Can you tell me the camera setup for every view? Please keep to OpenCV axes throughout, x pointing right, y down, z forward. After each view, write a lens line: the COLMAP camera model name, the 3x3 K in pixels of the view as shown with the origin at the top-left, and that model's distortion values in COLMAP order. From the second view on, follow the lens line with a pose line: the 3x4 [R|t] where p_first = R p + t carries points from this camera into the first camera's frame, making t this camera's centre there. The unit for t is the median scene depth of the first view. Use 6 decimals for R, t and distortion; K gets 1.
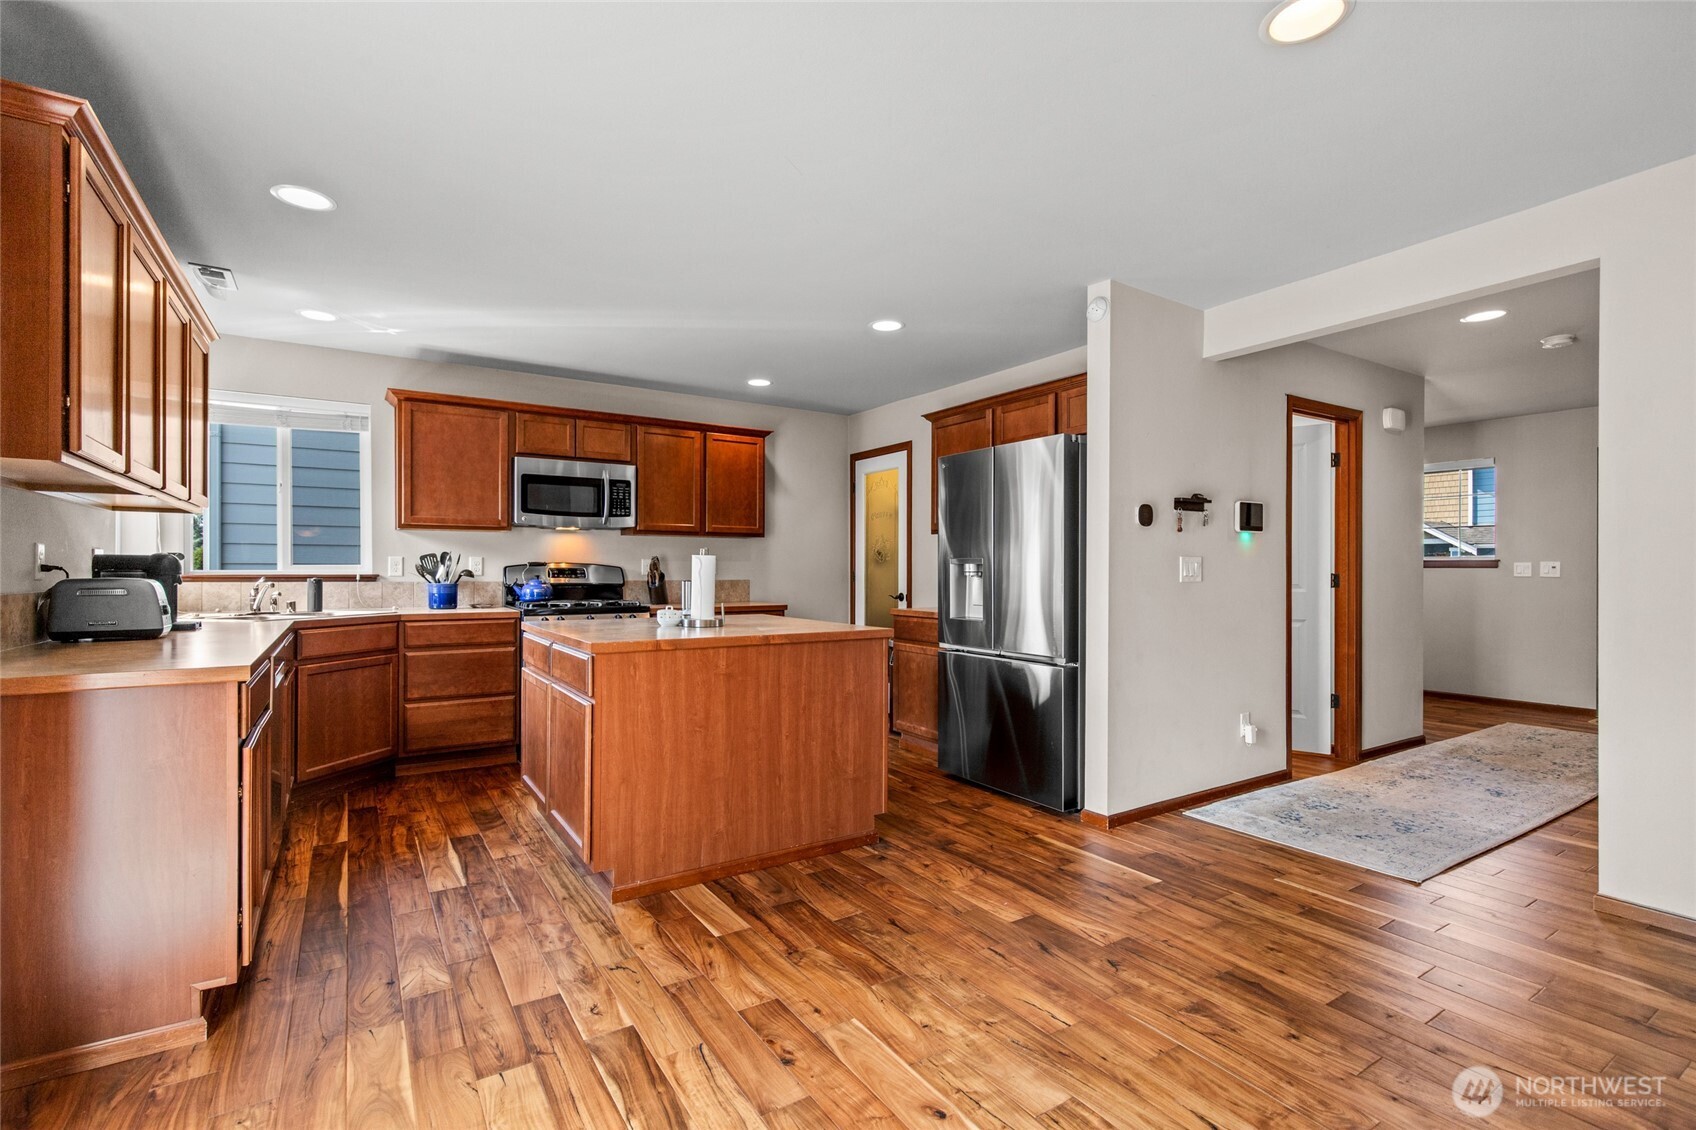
lens RADIAL K [[767.4, 0, 840.0], [0, 767.4, 574.7], [0, 0, 1]] dist [0.007883, -0.000548]
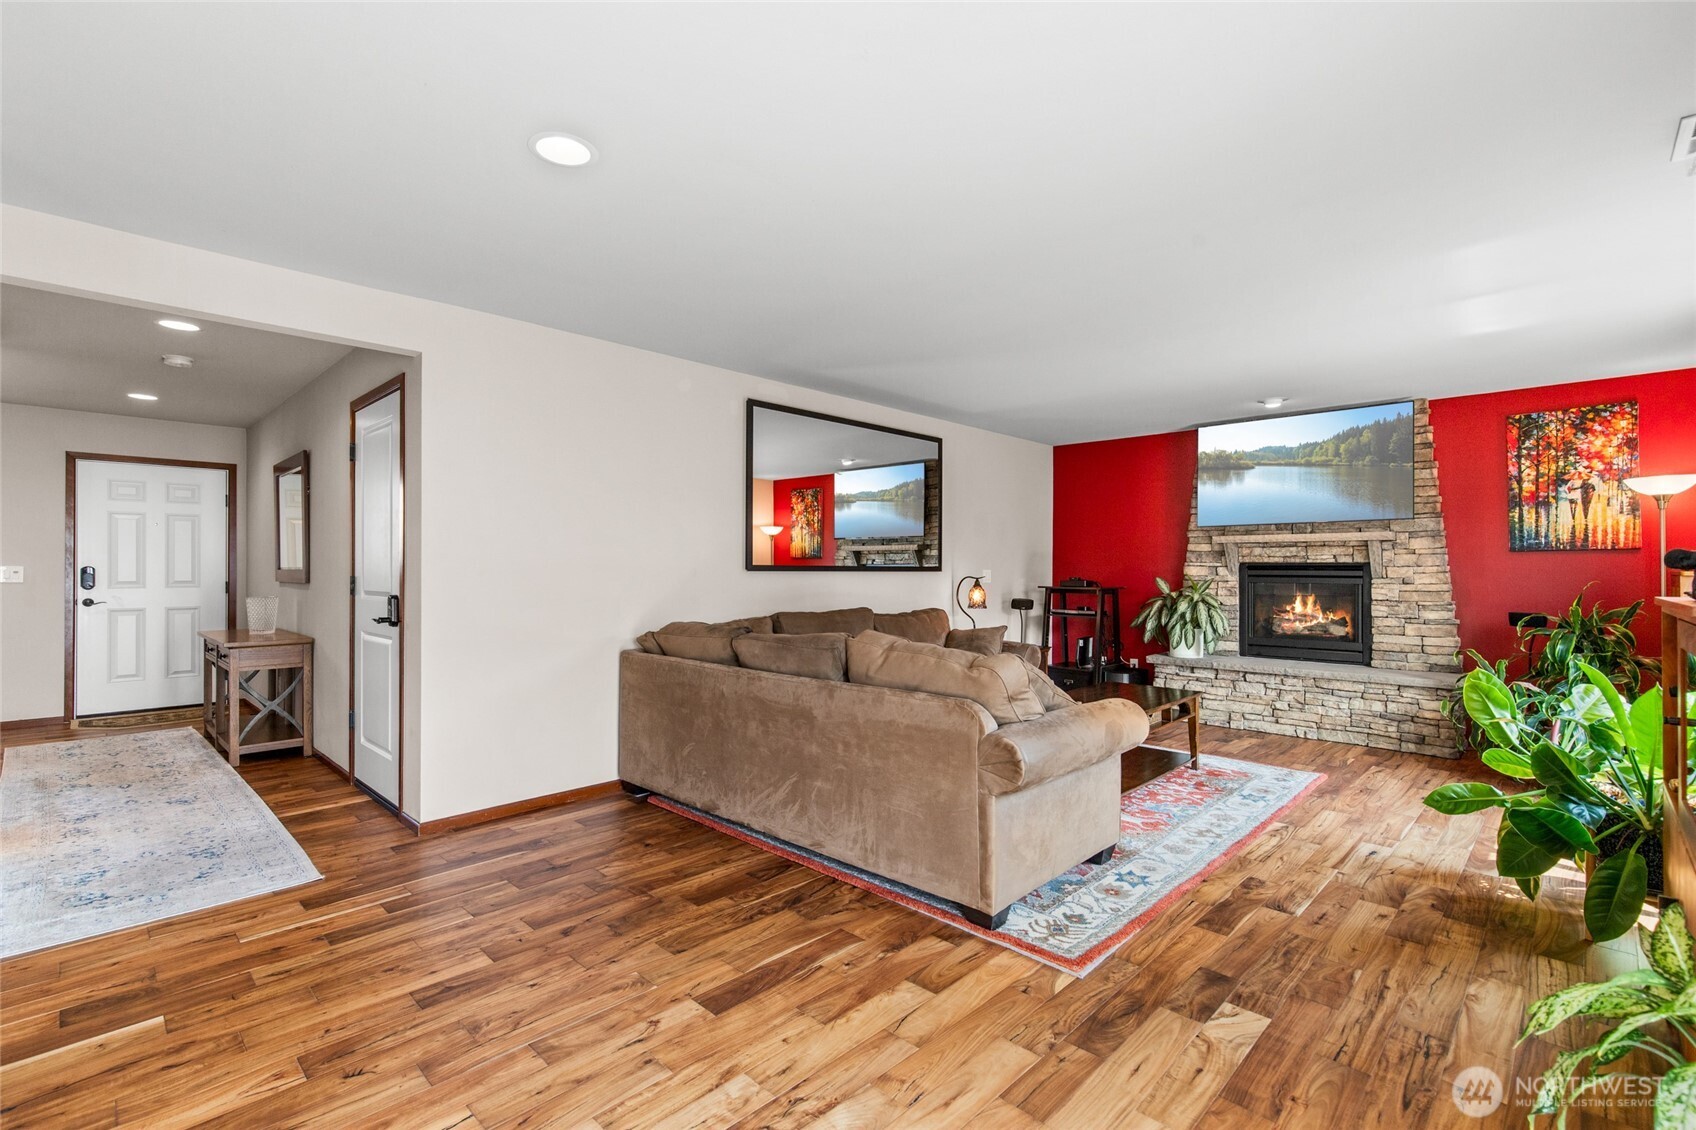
lens RADIAL K [[767.4, 0, 840.3], [0, 767.4, 565.3], [0, 0, 1]] dist [0.007883, -0.000548]
pose [[-0.226329, 0.001217, 0.974050, -0.319780], [-0.000783, 0.999999, -0.001432, -0.026273], [-0.974051, -0.001087, -0.226328, 0.369307]]
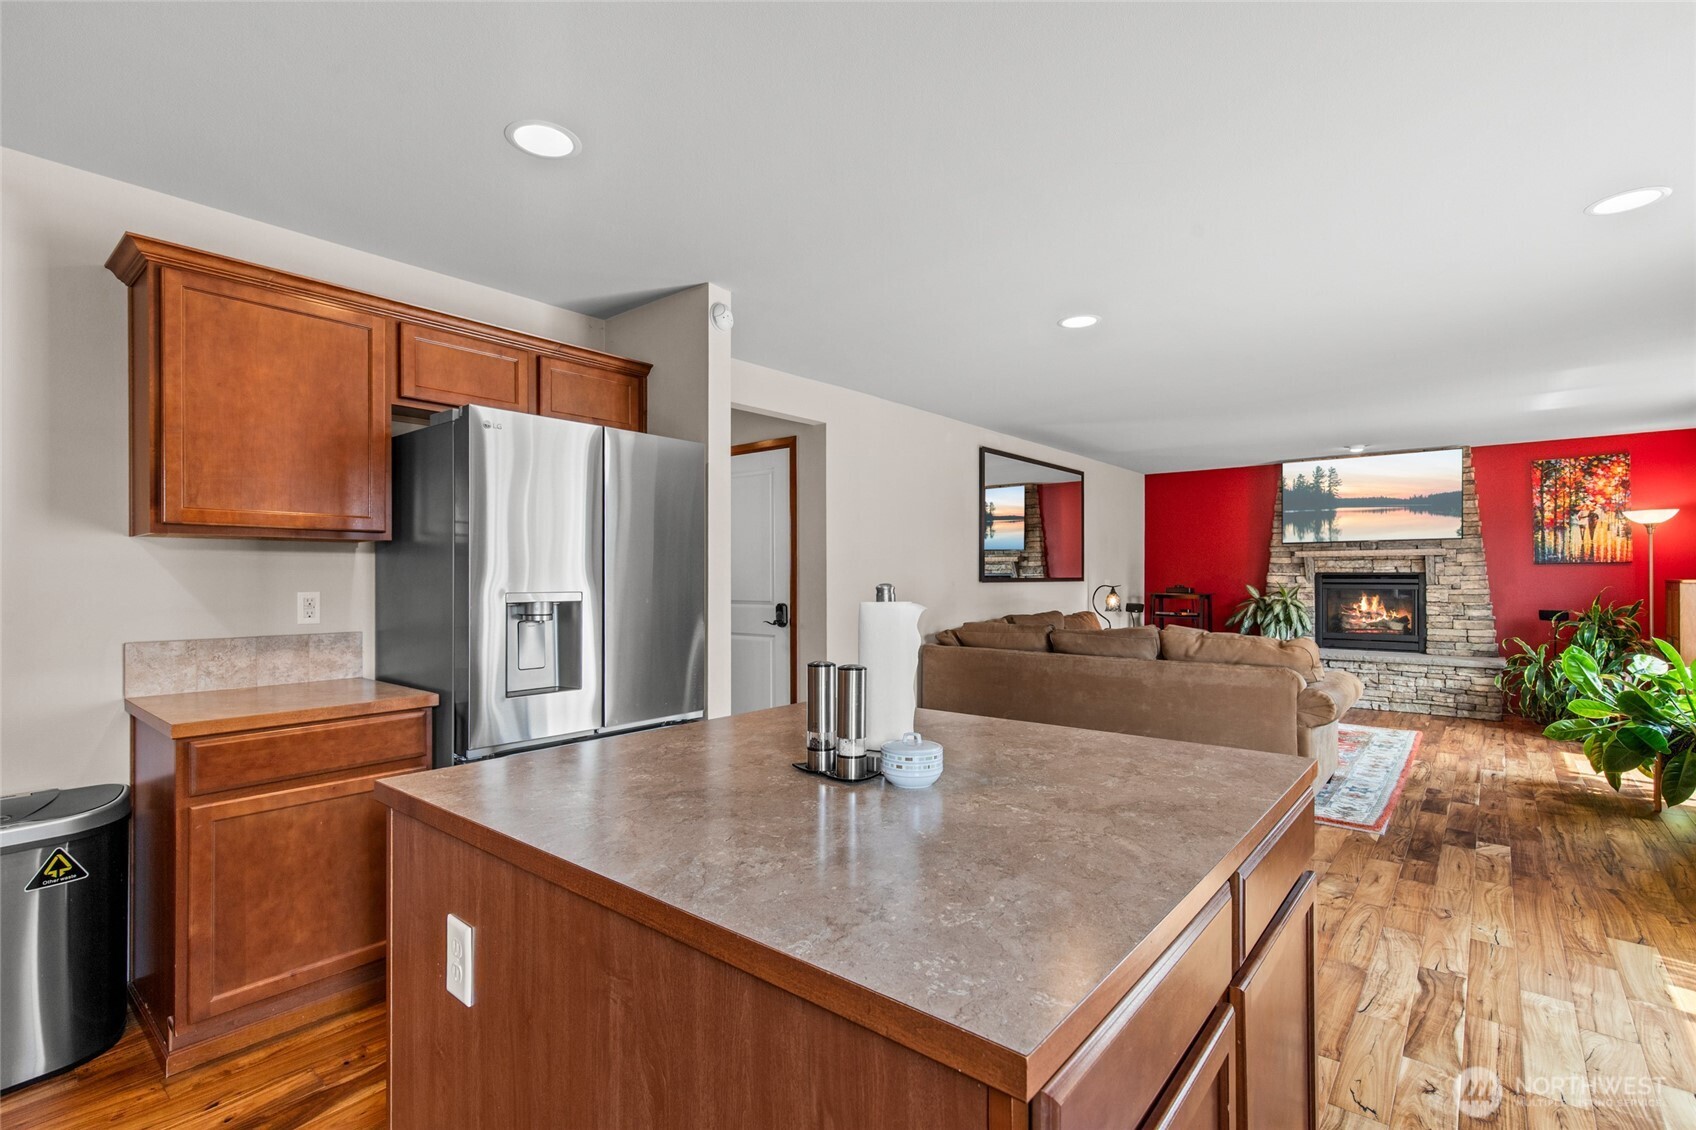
lens RADIAL K [[767.4, 0, 859.8], [0, 767.4, 576.9], [0, 0, 1]] dist [0.007883, -0.000548]
pose [[-0.301619, -0.003334, 0.953423, -0.507994], [0.004481, 0.999978, 0.004914, -0.040029], [-0.953418, 0.005754, -0.301598, 0.975956]]
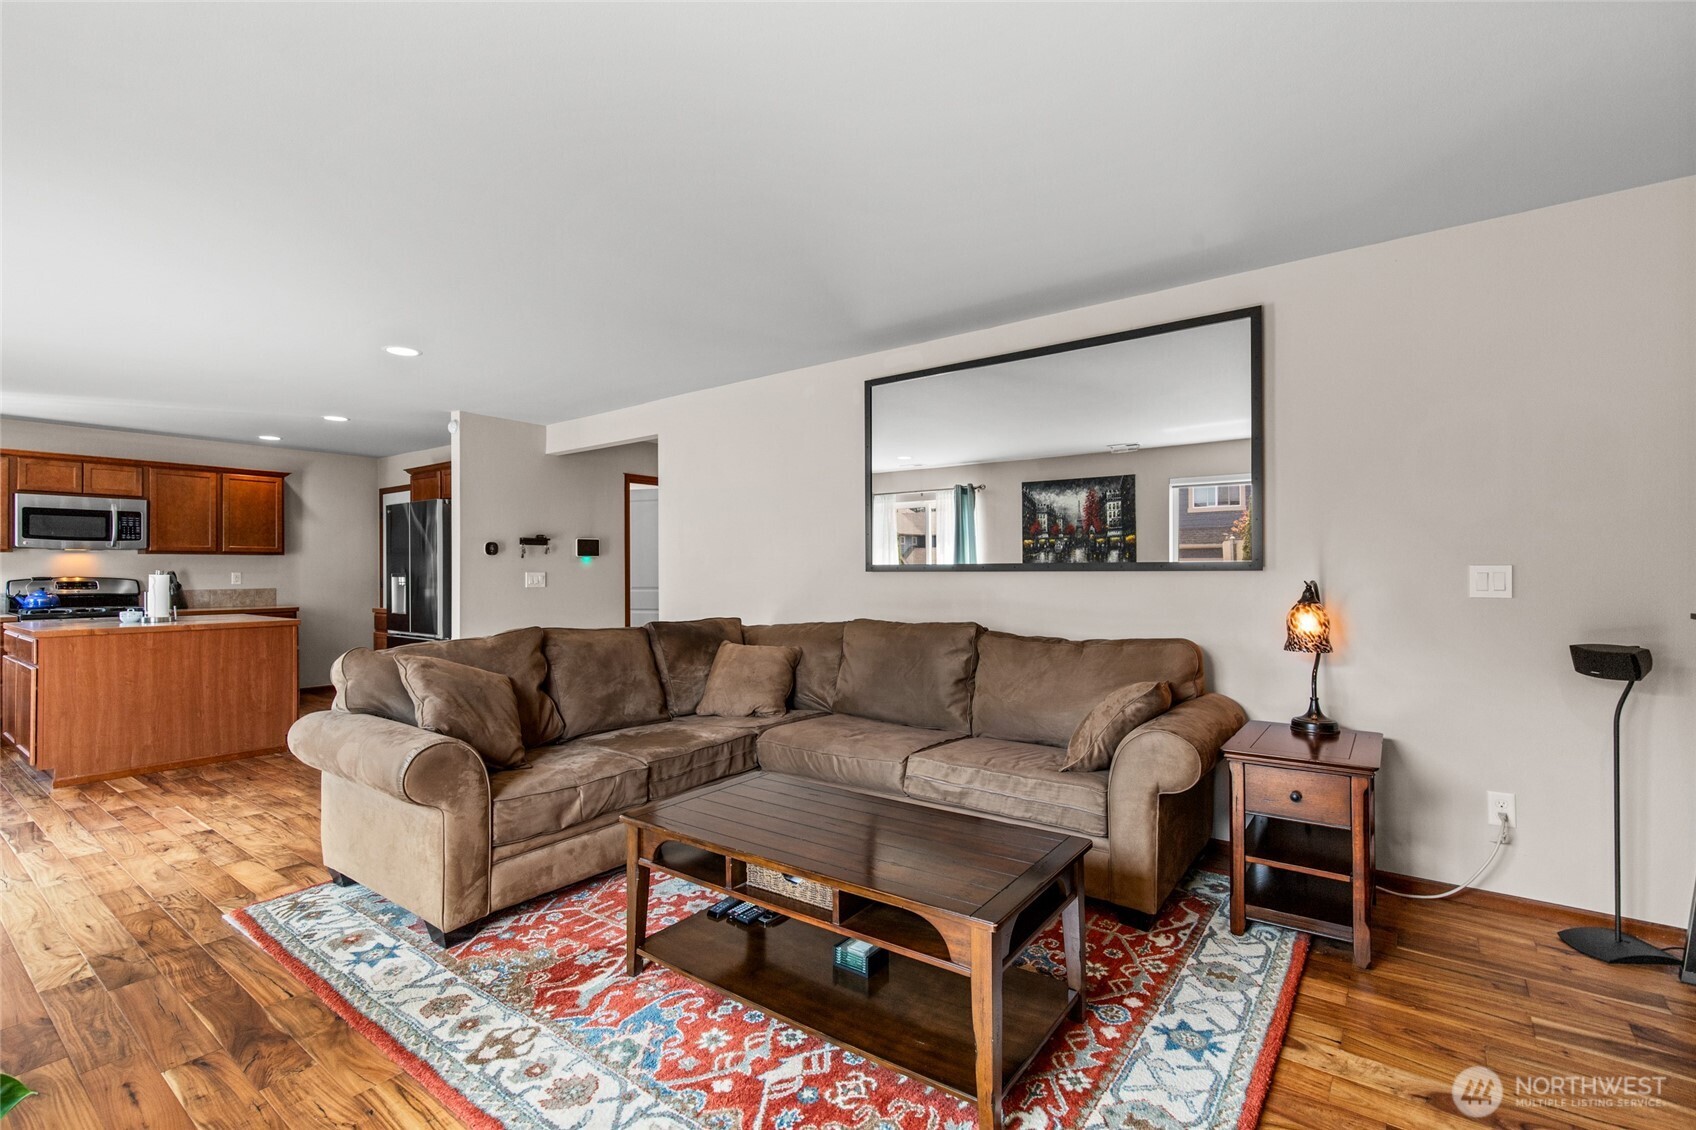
lens RADIAL K [[767.4, 0, 844.7], [0, 767.4, 567.8], [0, 0, 1]] dist [0.007883, -0.000548]
pose [[0.938584, -0.004321, 0.345025, 0.515824], [0.007479, 0.999941, -0.007822, -0.015596], [-0.344970, 0.009922, 0.938561, -0.815720]]
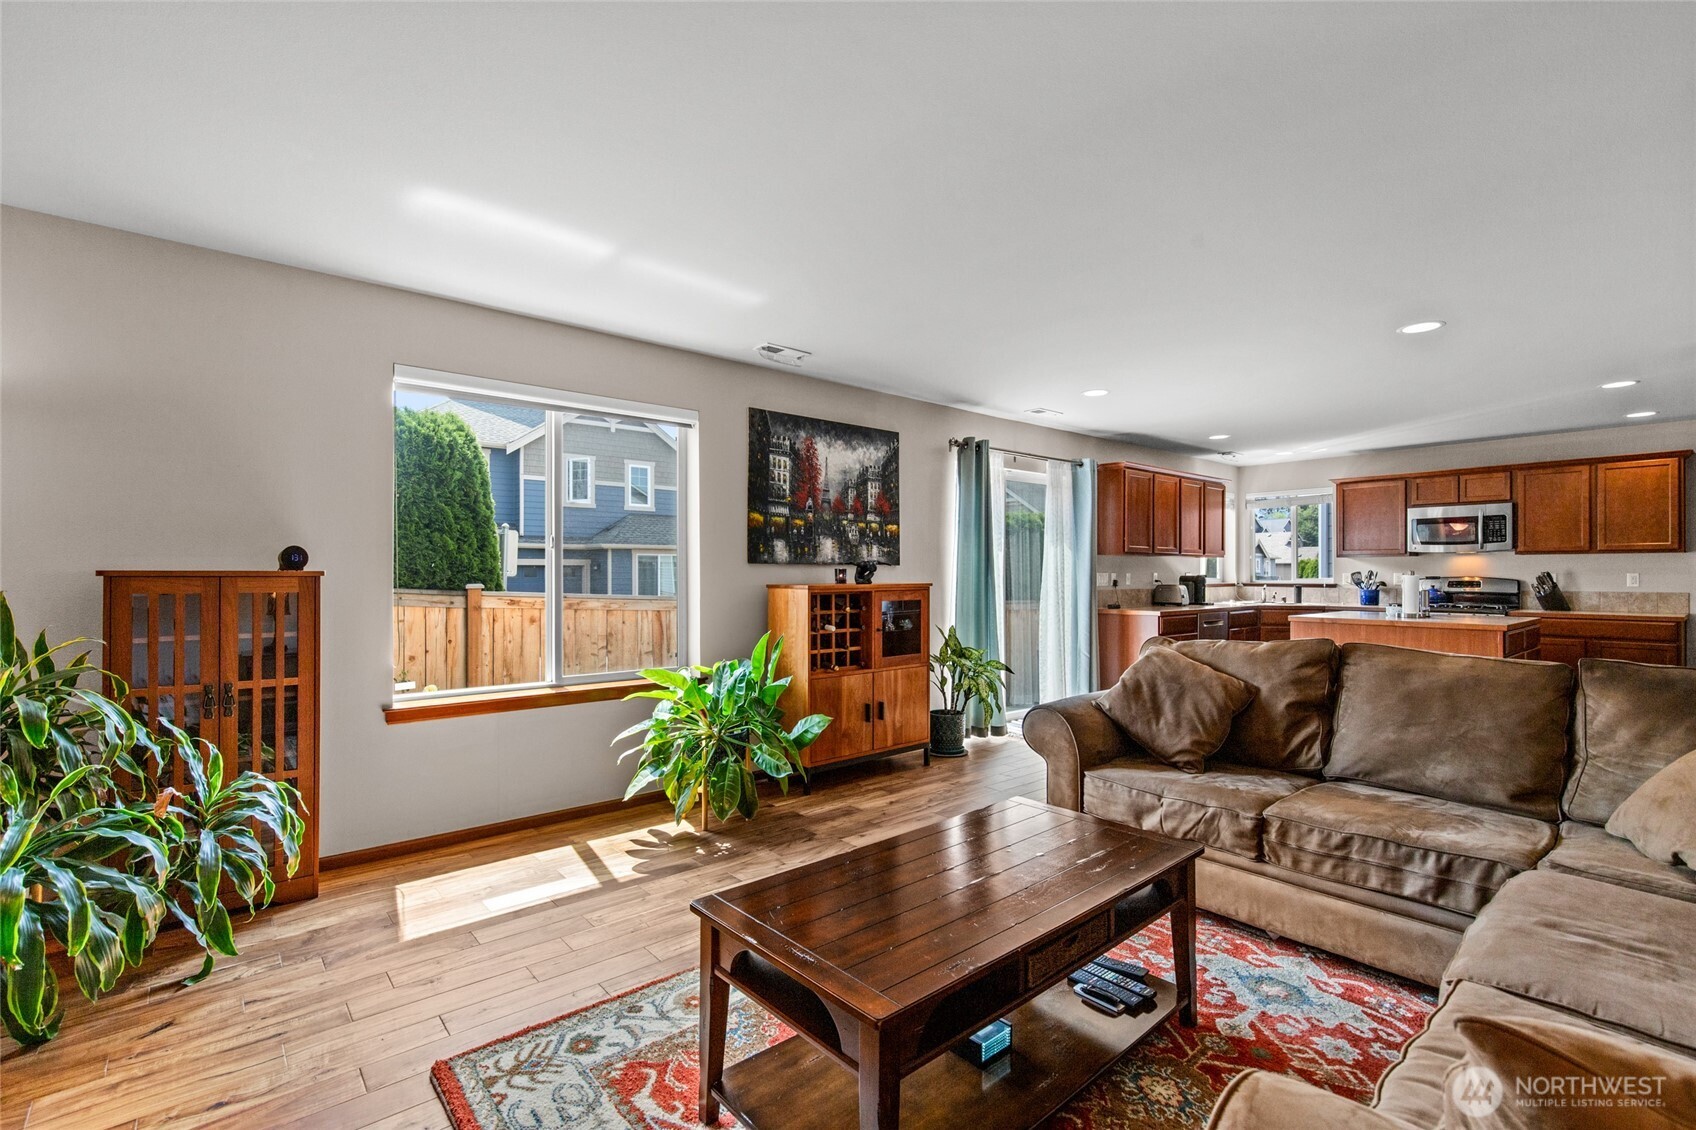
lens RADIAL K [[767.4, 0, 853.2], [0, 767.4, 573.6], [0, 0, 1]] dist [0.007883, -0.000548]
pose [[0.140979, -0.002130, -0.990010, 1.203002], [-0.005186, 0.999982, -0.002890, -0.015649], [0.989999, 0.005541, 0.140965, -0.407141]]
